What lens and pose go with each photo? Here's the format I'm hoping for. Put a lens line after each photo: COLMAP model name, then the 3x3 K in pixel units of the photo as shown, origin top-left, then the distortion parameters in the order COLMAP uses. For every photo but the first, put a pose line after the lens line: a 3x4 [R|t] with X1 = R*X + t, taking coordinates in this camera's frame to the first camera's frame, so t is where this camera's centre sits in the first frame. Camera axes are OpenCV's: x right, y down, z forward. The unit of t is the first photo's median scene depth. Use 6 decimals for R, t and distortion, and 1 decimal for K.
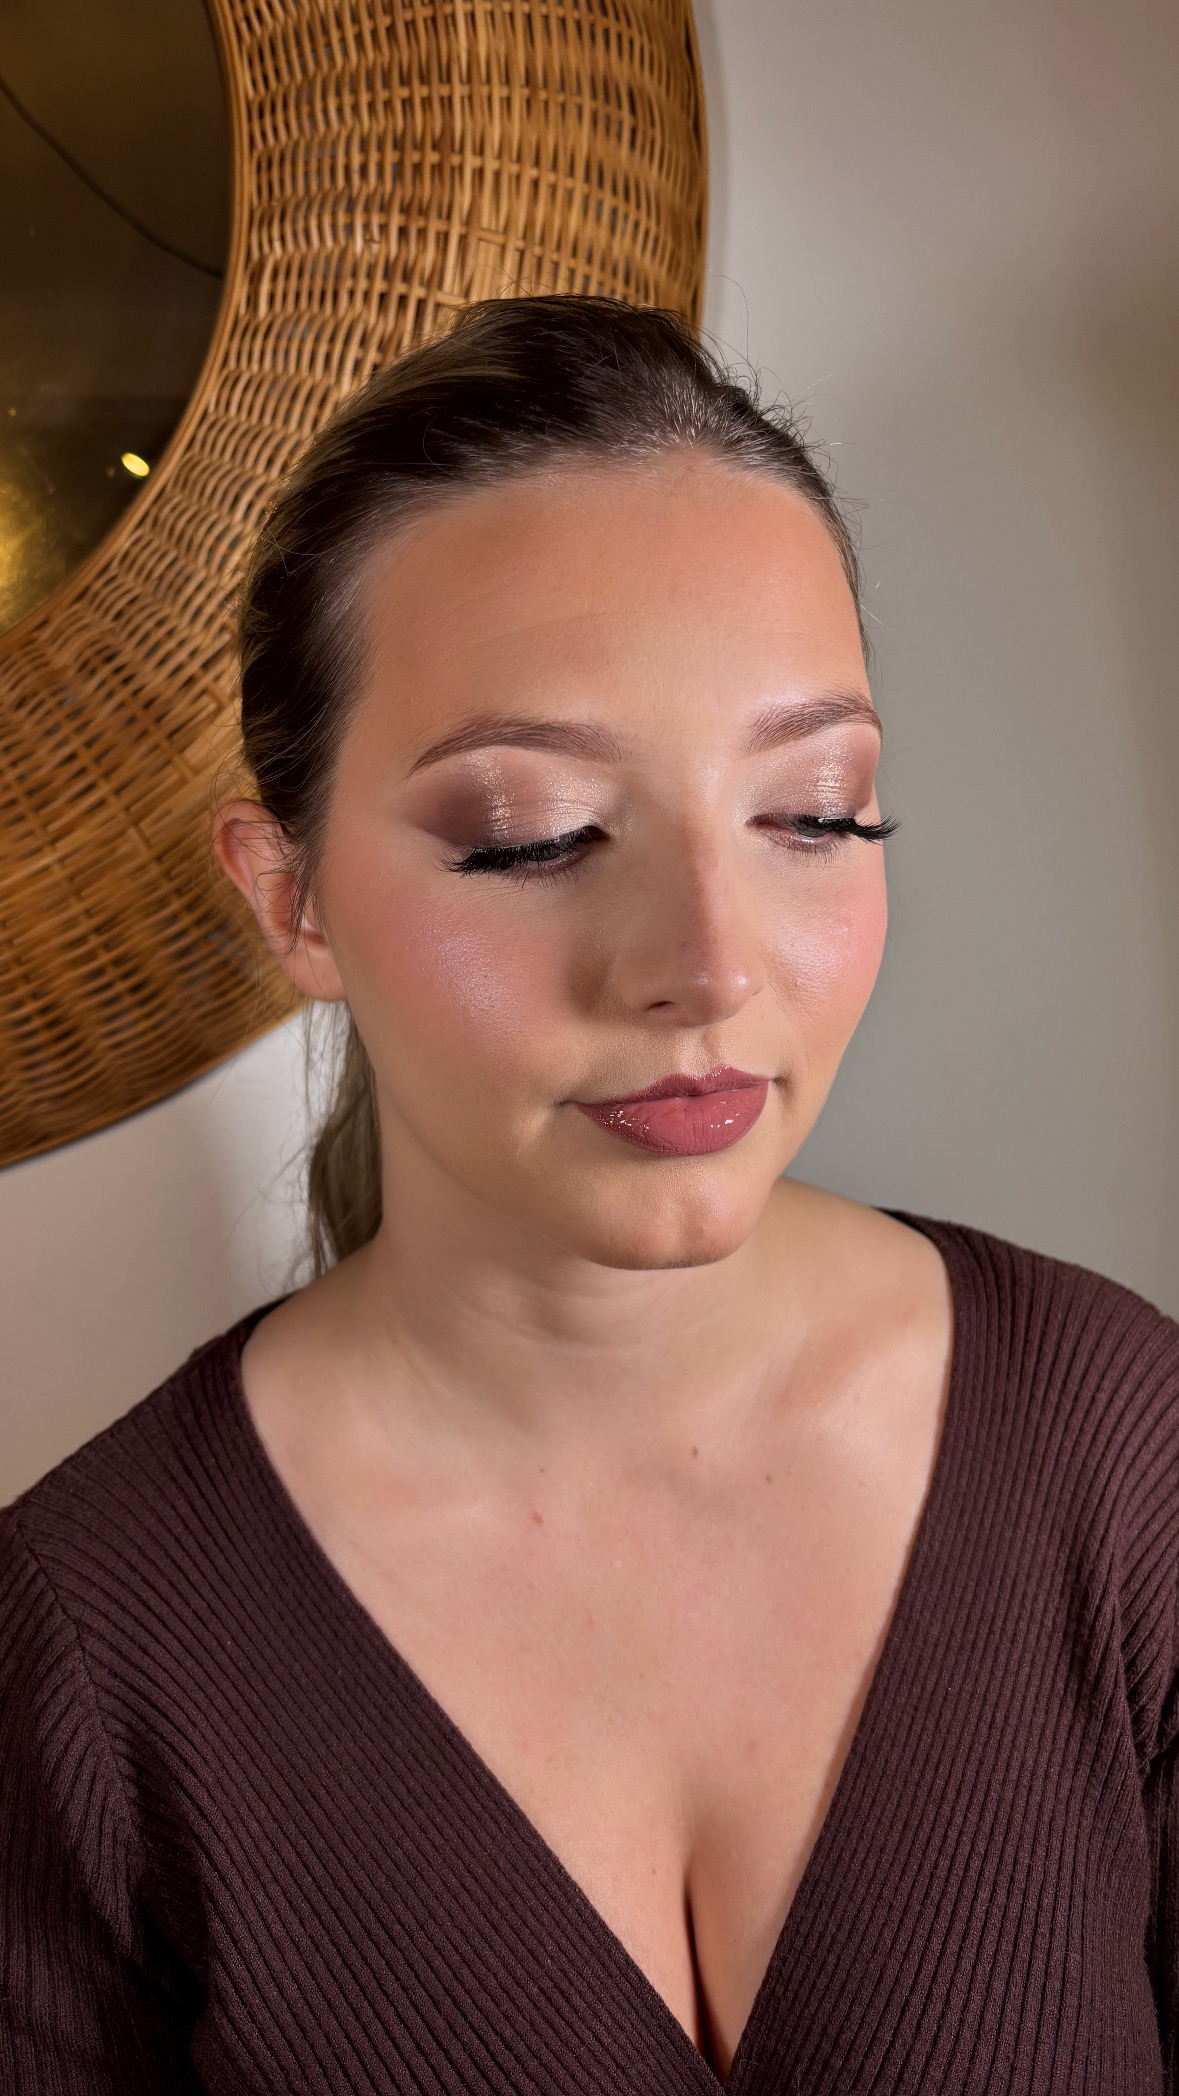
lens RADIAL K [[1586.4, 0, 589.5], [0, 1586.4, 1048.0], [0, 0, 1]] dist [-0.009917, -0.009065]
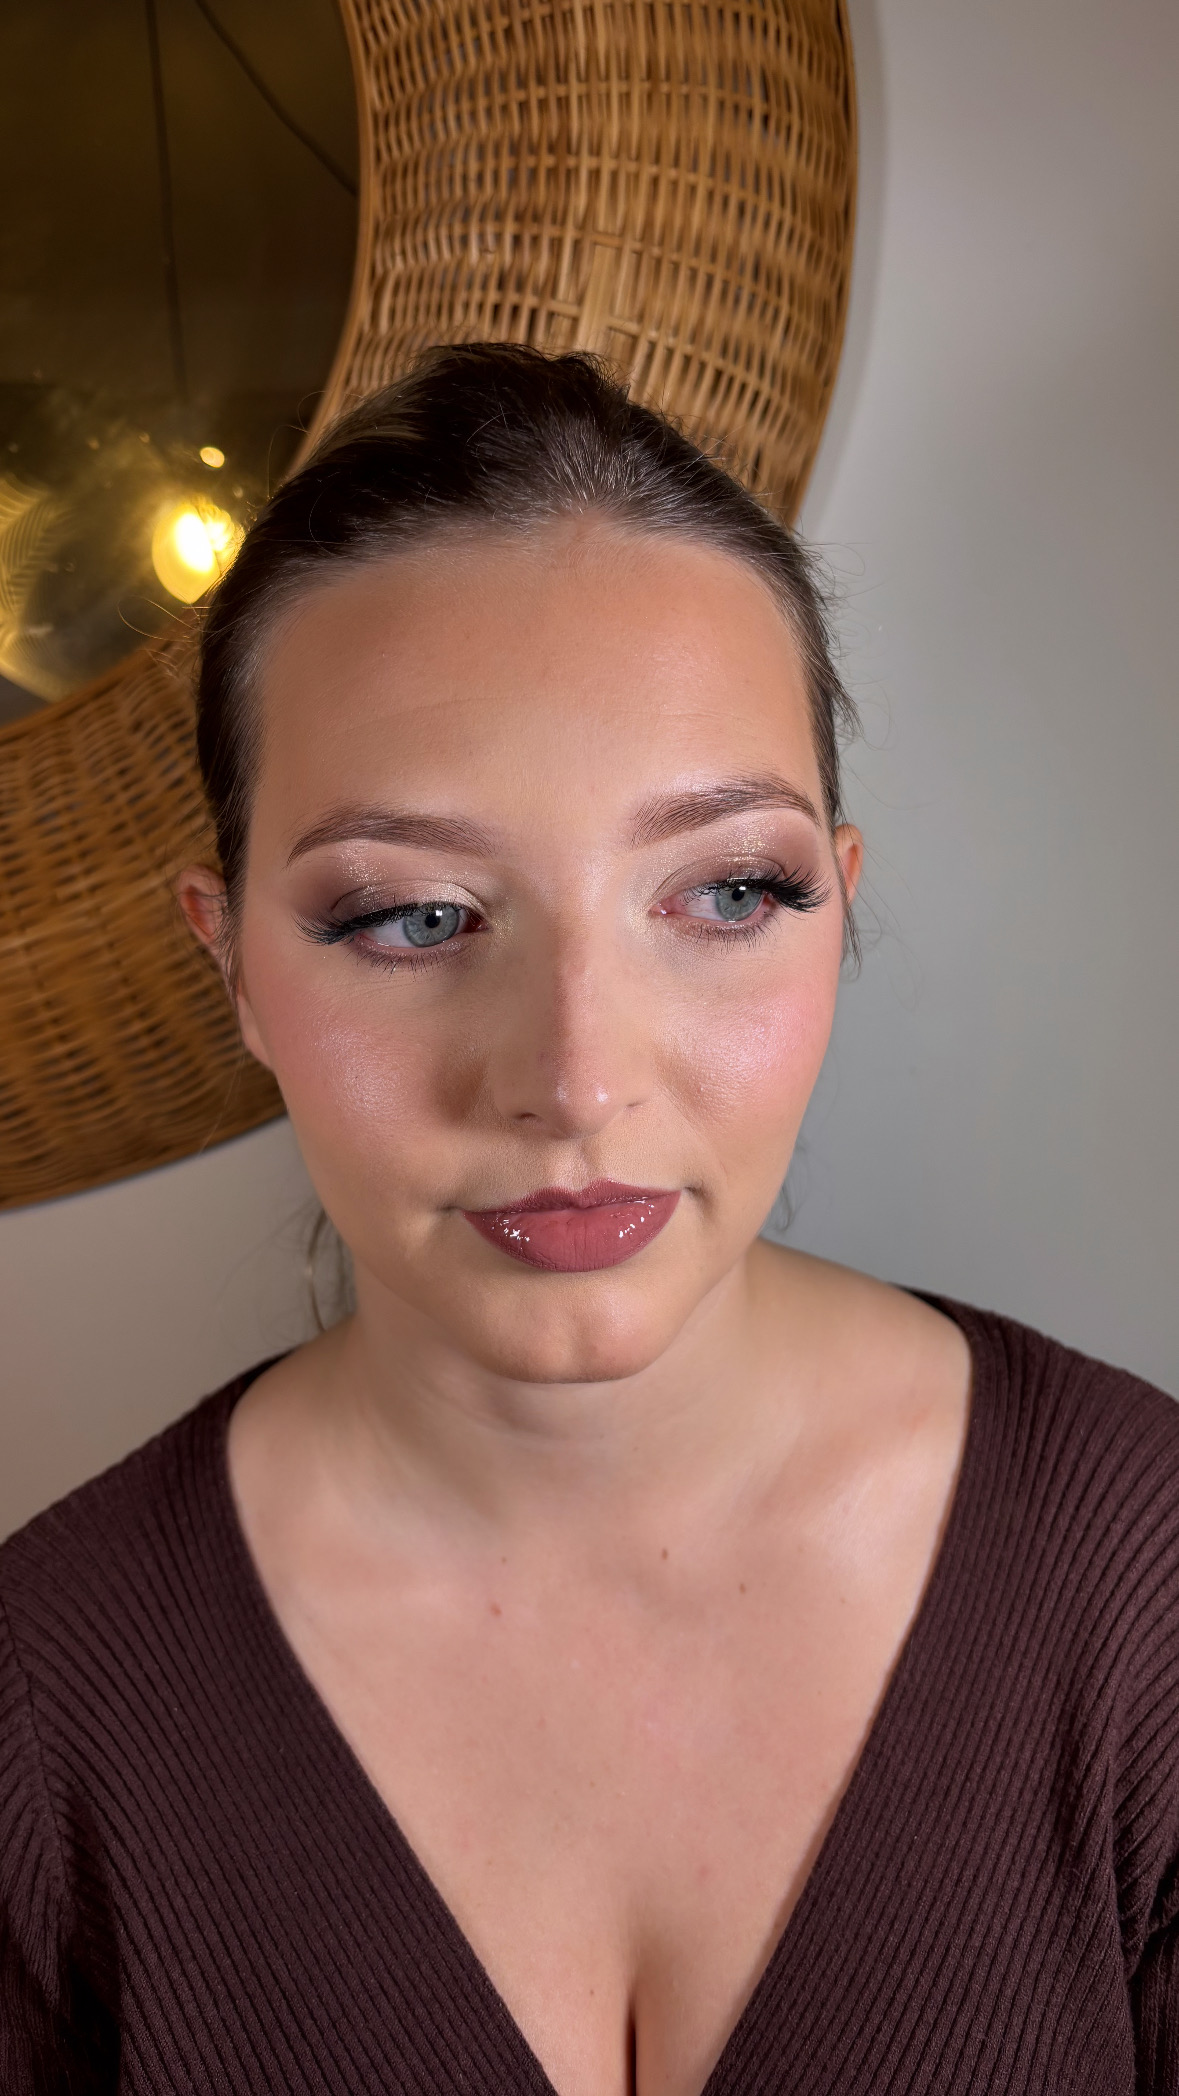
lens RADIAL K [[1579.0, 0, 589.5], [0, 1579.0, 1048.0], [0, 0, 1]] dist [0.037502, -0.088489]
pose [[0.985214, 0.030927, -0.168515, 0.180630], [-0.028150, 0.999426, 0.018841, -0.065333], [0.169001, -0.013819, 0.985519, 0.065675]]
